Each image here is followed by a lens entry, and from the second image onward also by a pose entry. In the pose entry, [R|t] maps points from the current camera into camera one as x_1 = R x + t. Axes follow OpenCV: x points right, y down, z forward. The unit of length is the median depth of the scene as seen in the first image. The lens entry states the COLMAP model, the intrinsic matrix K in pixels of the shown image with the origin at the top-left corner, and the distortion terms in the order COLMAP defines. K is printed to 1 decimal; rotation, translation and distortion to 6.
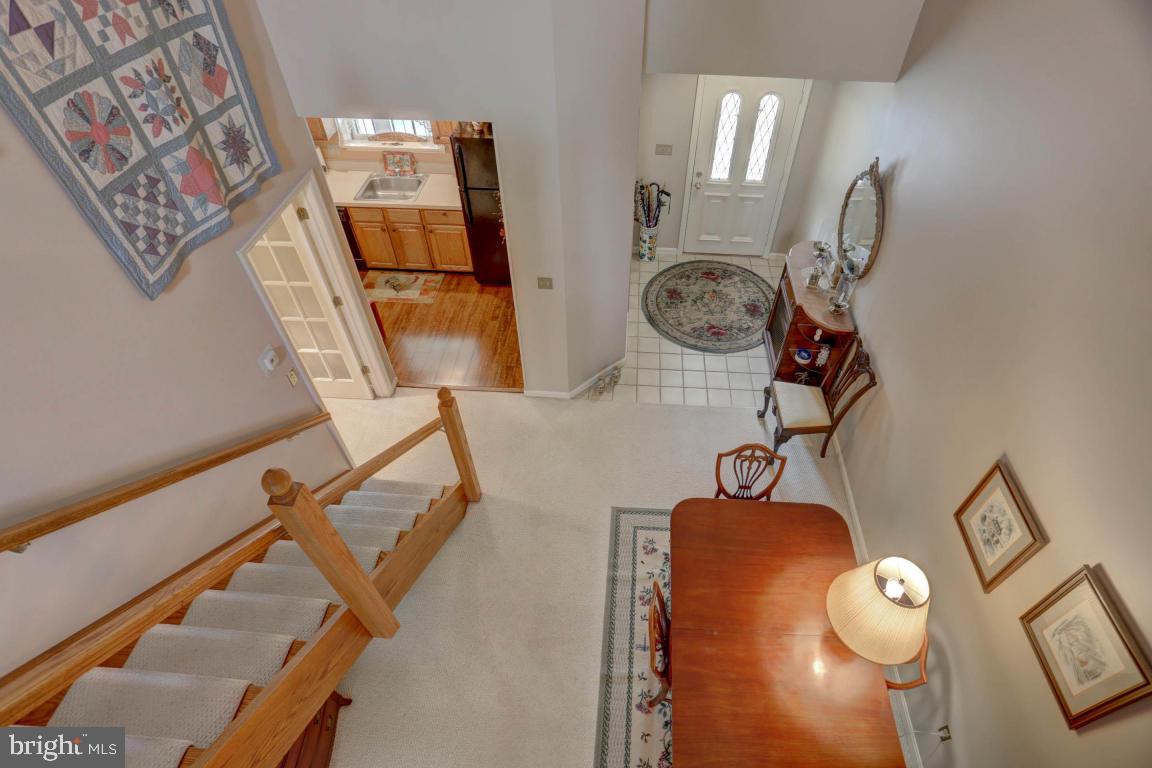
lens RADIAL K [[582.0, 0, 600.6], [0, 582.0, 346.7], [0, 0, 1]] dist [-0.060172, 0.023918]
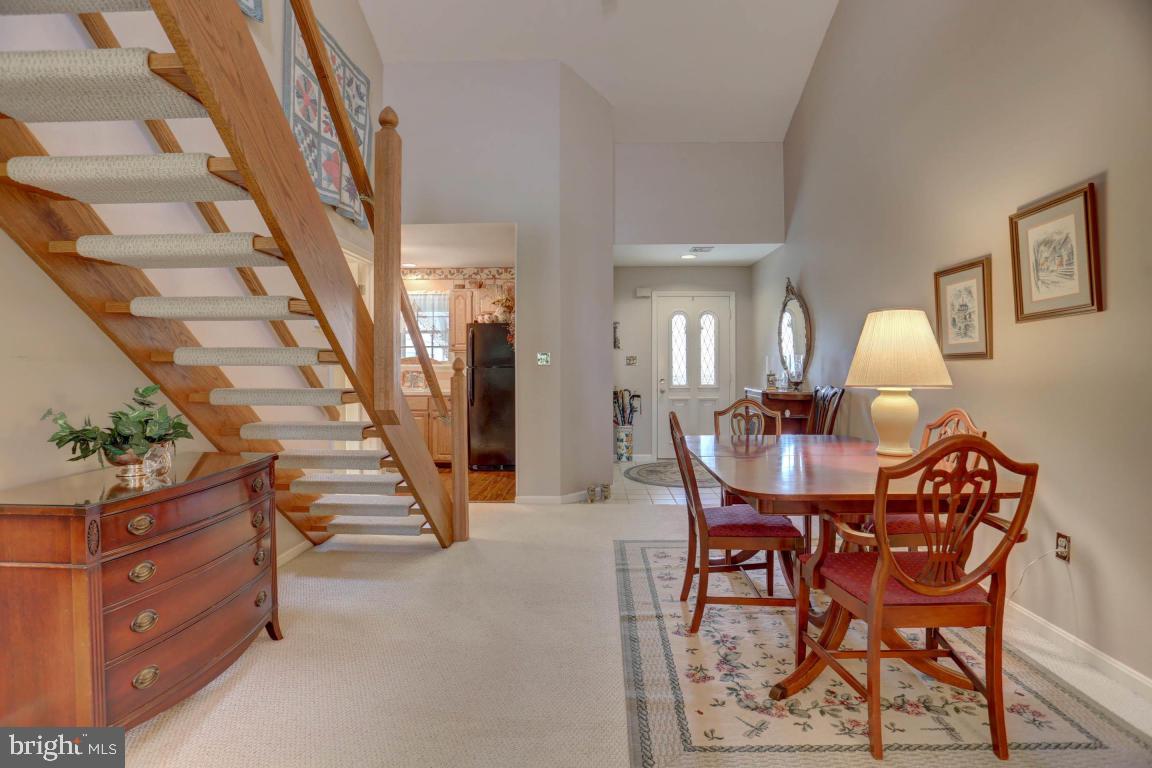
lens RADIAL K [[561.8, 0, 574.2], [0, 561.8, 357.1], [0, 0, 1]] dist [-0.075810, 0.036015]
pose [[0.999619, -0.007076, 0.026685, -0.075105], [0.024030, 0.698894, -0.714822, 0.820677], [-0.013592, 0.715191, 0.698797, 0.229762]]
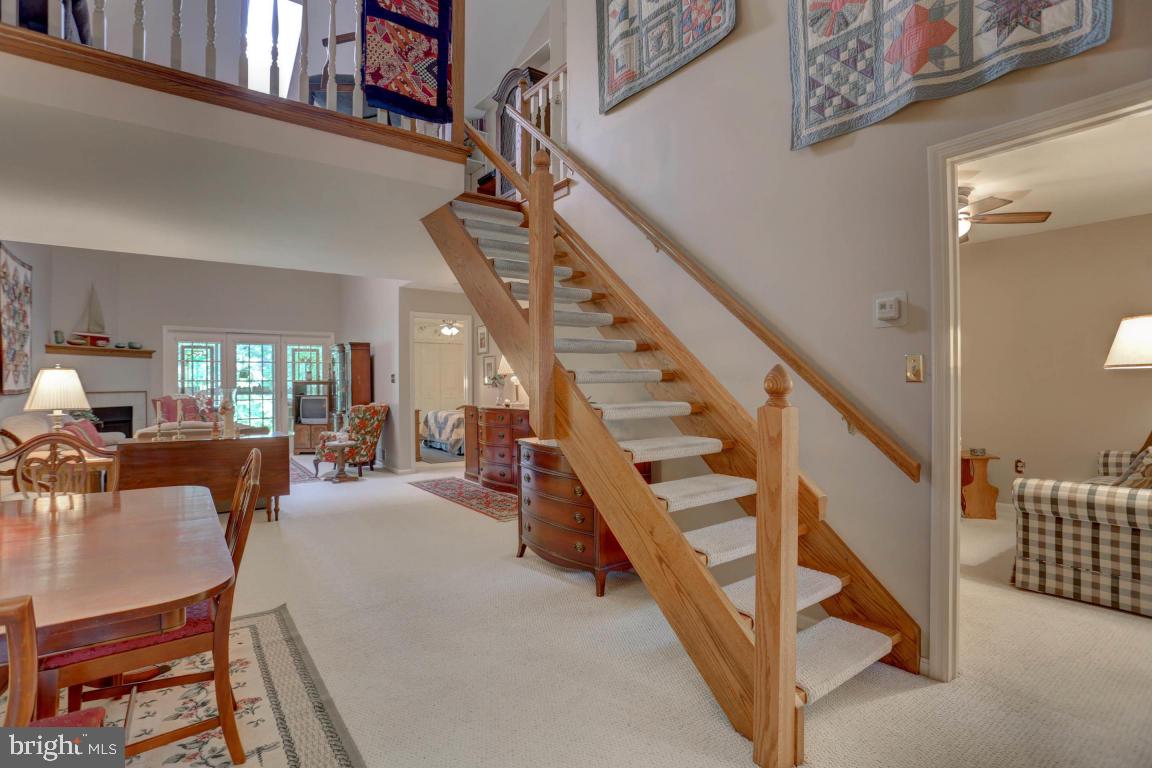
lens RADIAL K [[557.5, 0, 576.0], [0, 557.5, 384.0], [0, 0, 1]] dist [-0.074714, 0.028083]
pose [[-0.762704, -0.002538, -0.646742, 0.167934], [-0.455765, 0.711606, 0.534692, -0.090528], [0.458869, 0.702574, -0.543901, 1.145372]]
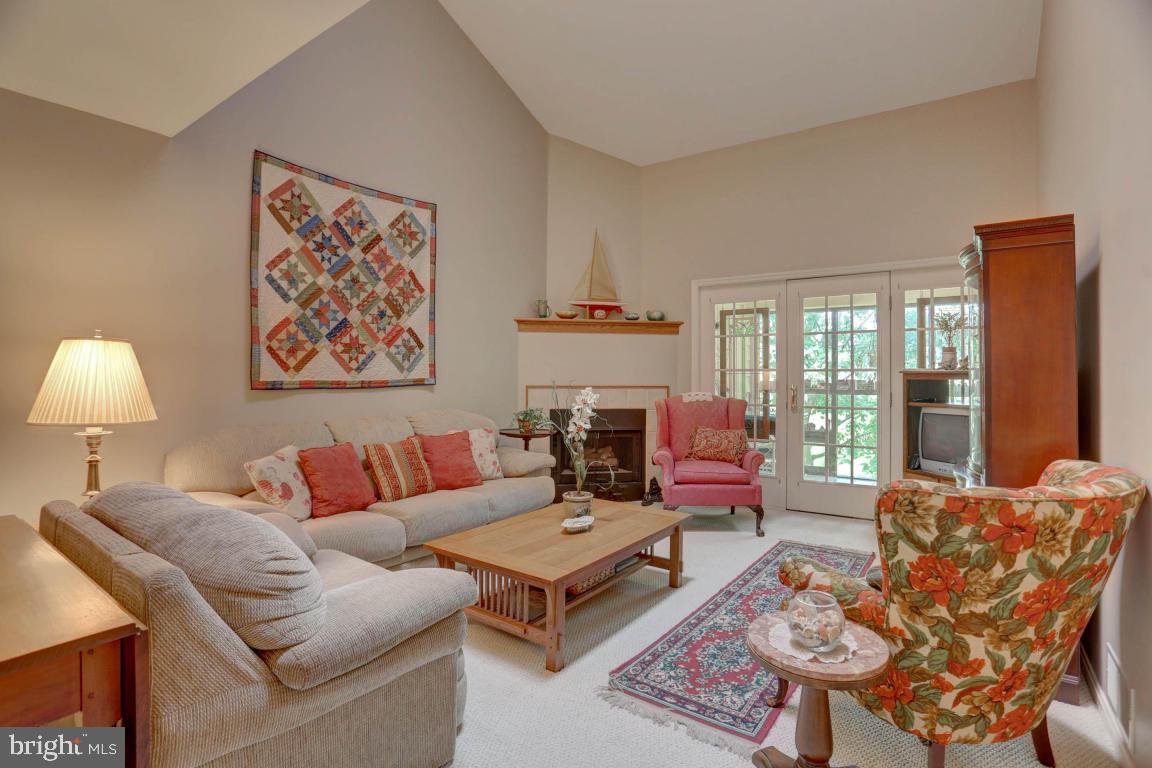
lens RADIAL K [[557.5, 0, 576.0], [0, 557.5, 384.0], [0, 0, 1]] dist [-0.074714, 0.028083]
pose [[-0.848927, -0.016883, 0.528240, -0.493054], [0.365397, 0.703379, 0.609707, 0.965479], [-0.381847, 0.710614, -0.590949, 0.073856]]
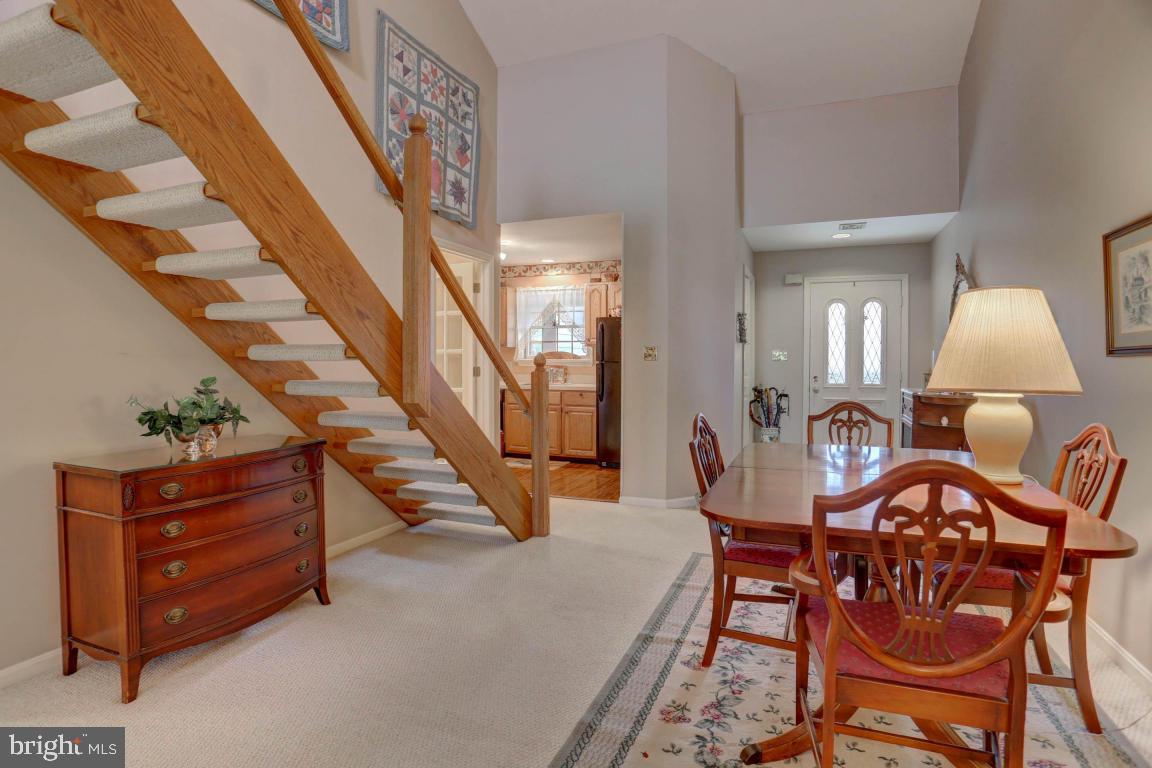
lens RADIAL K [[579.9, 0, 576.3], [0, 579.9, 357.5], [0, 0, 1]] dist [-0.076174, 0.040343]
pose [[0.947173, -0.005475, -0.320676, 0.147593], [-0.223375, 0.706216, -0.671835, 0.785048], [0.230145, 0.707975, 0.667686, 0.264862]]
